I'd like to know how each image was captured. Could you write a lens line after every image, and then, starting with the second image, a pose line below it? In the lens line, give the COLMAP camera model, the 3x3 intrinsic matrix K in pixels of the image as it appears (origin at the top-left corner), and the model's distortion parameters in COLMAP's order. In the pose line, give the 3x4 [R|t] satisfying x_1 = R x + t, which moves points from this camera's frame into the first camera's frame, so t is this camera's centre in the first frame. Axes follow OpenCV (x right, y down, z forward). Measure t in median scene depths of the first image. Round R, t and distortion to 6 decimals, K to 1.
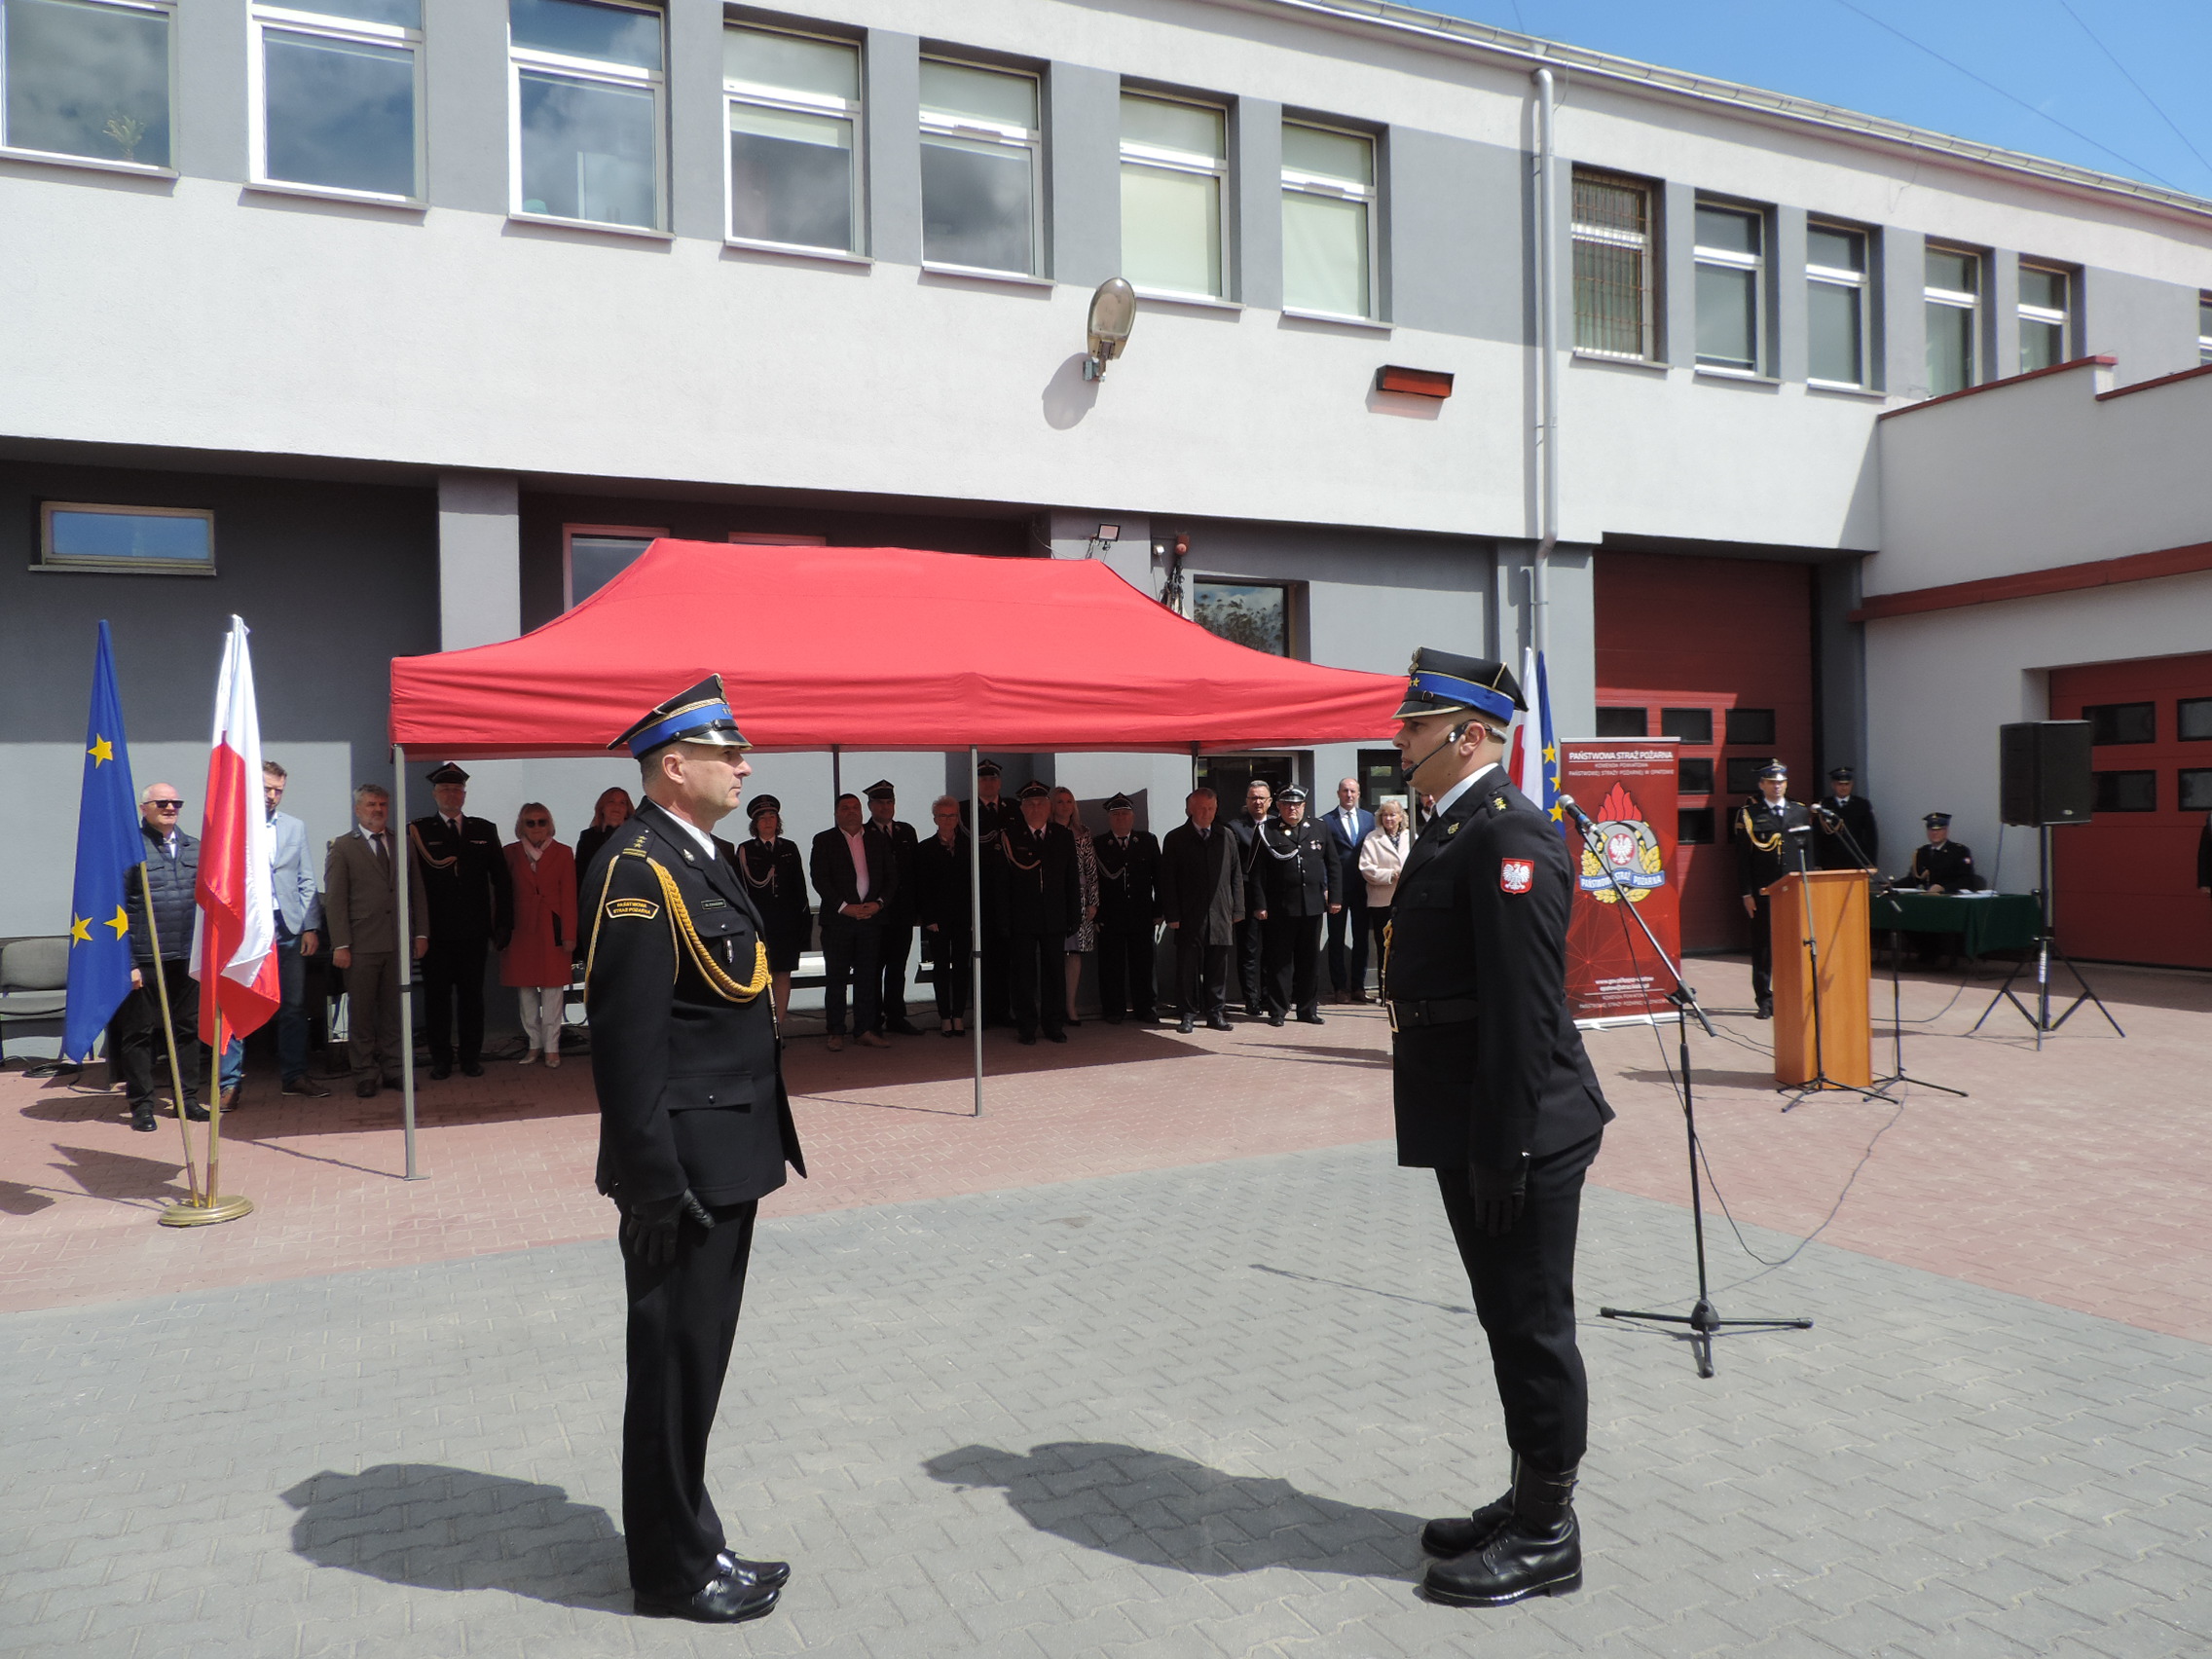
lens RADIAL K [[1637.2, 0, 1106.0], [0, 1637.2, 829.5], [0, 0, 1]] dist [-0.008307, -0.006858]
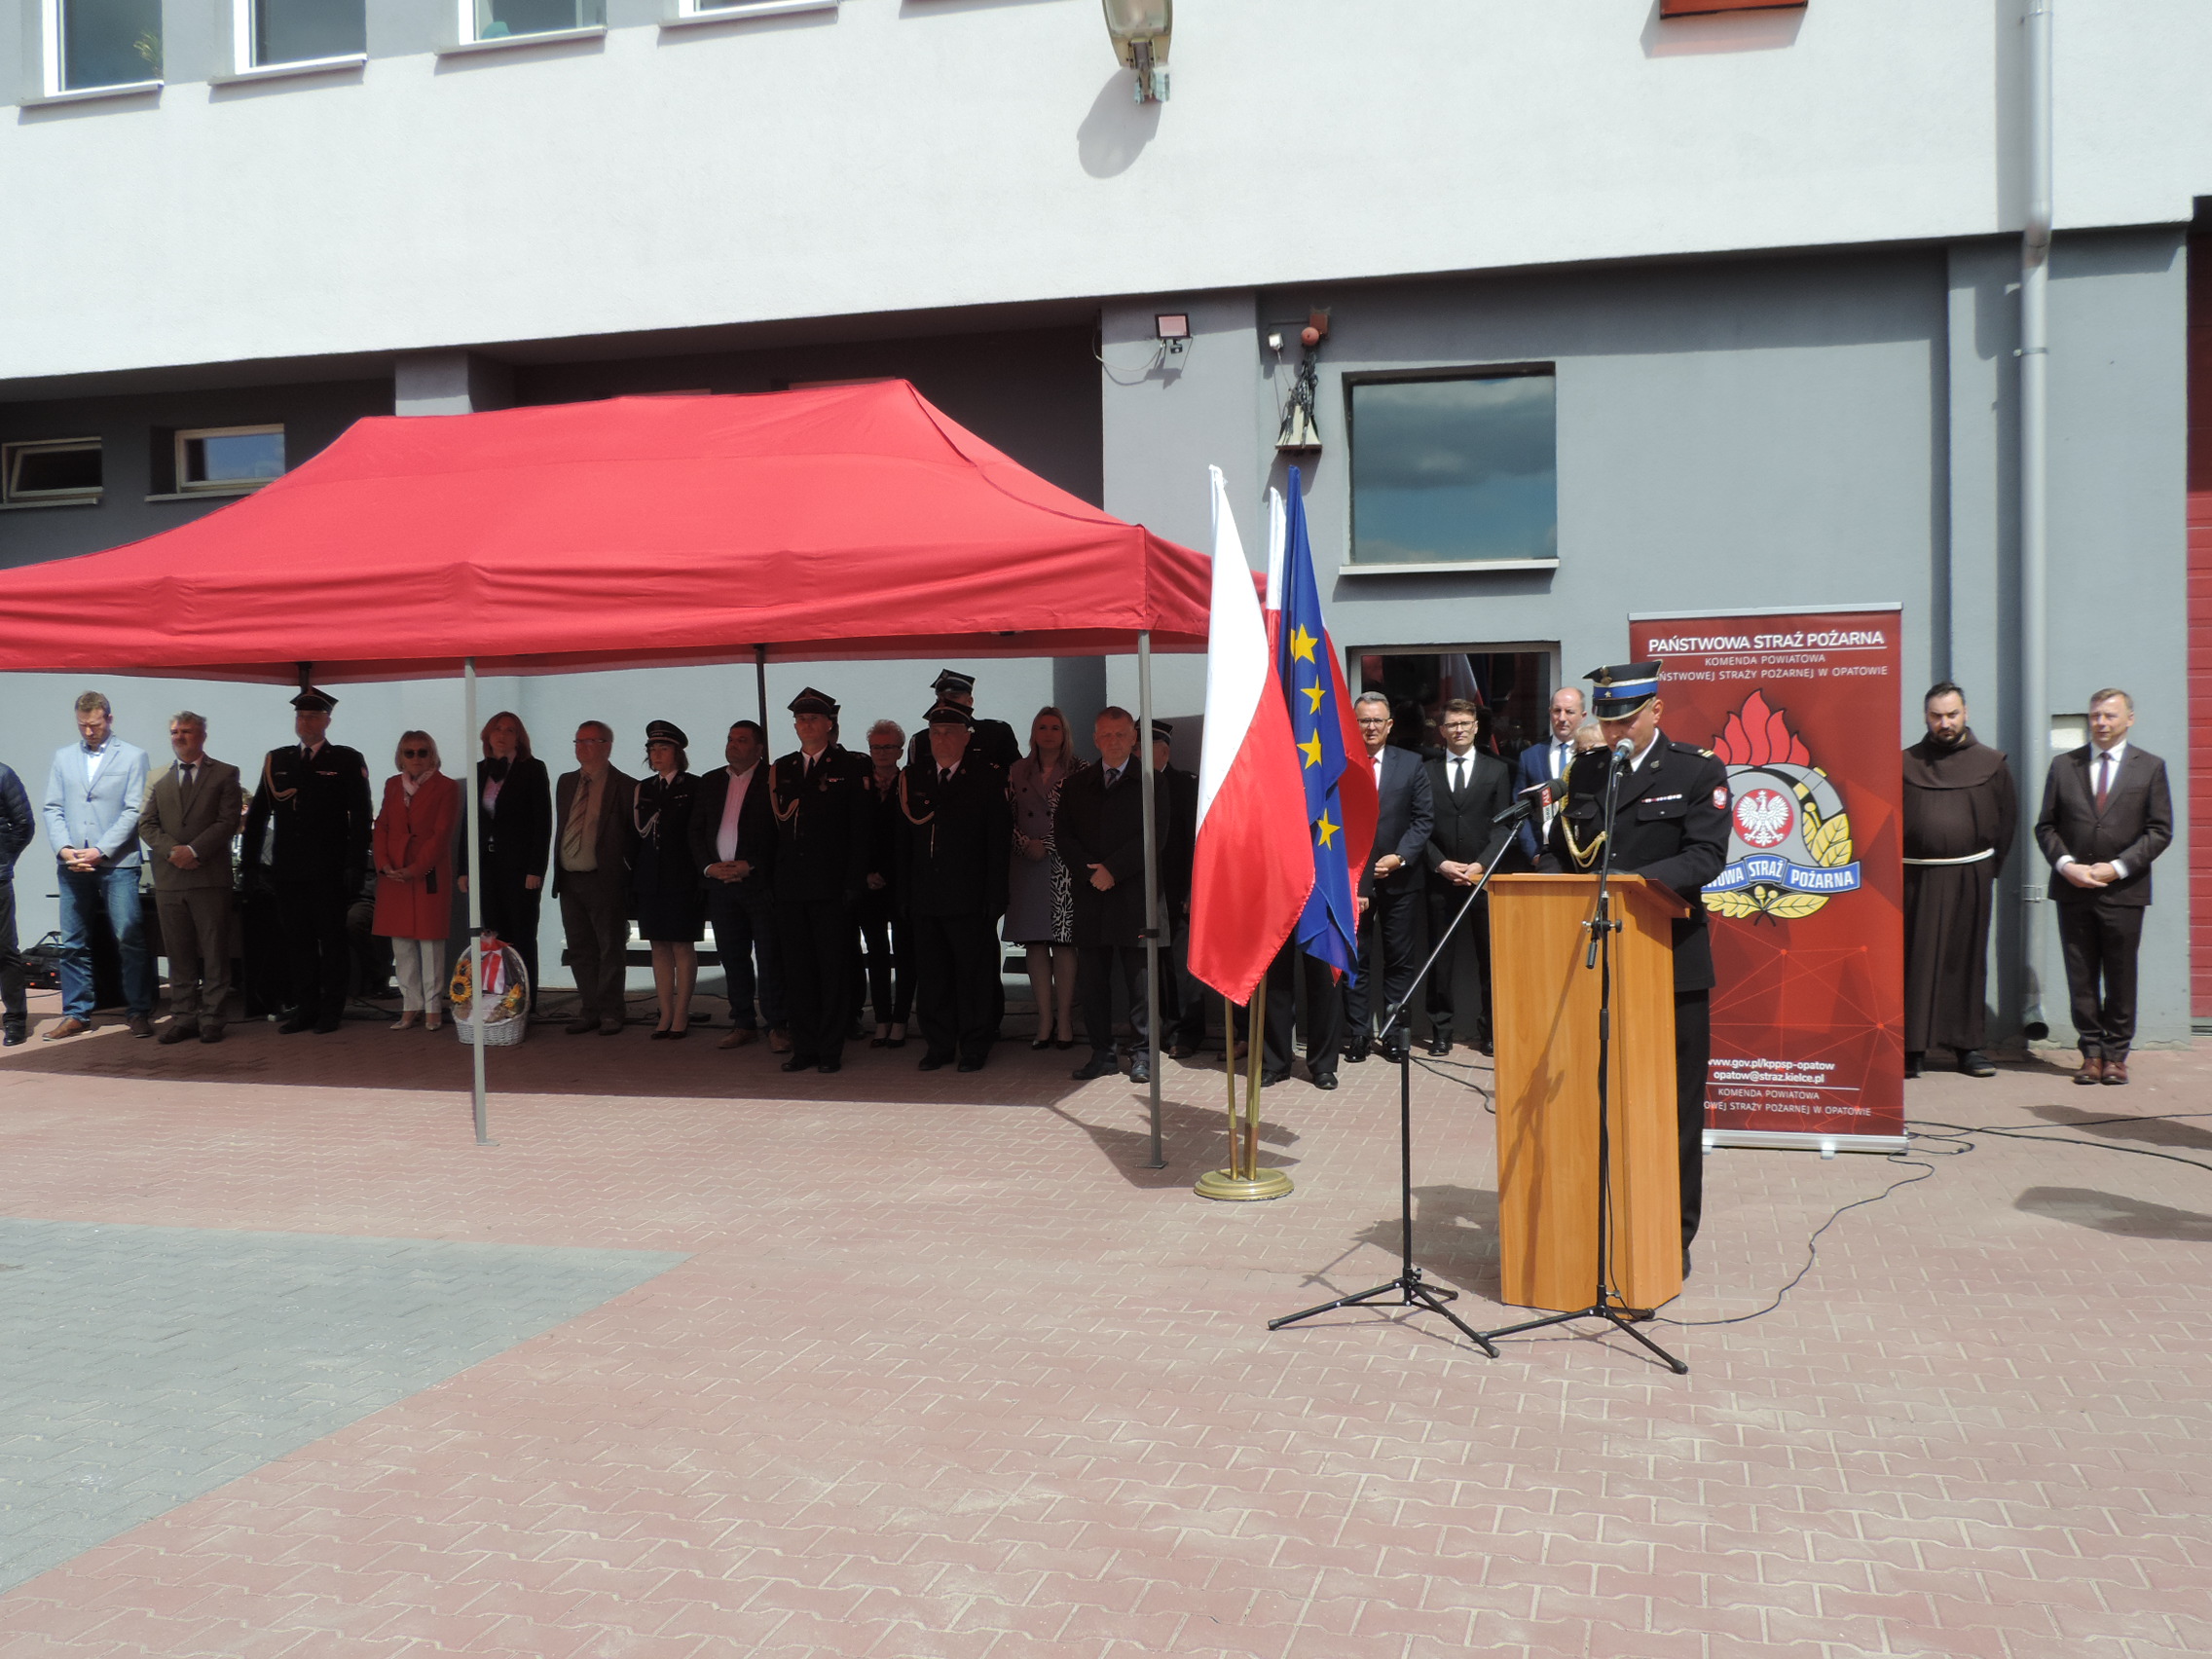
lens RADIAL K [[2169.3, 0, 1106.0], [0, 2169.3, 829.5], [0, 0, 1]] dist [0.024322, -0.096732]
pose [[0.755043, 0.031699, -0.654909, 0.613399], [-0.007488, 0.999182, 0.039729, -0.010678], [0.655633, -0.025093, 0.754663, 0.324497]]
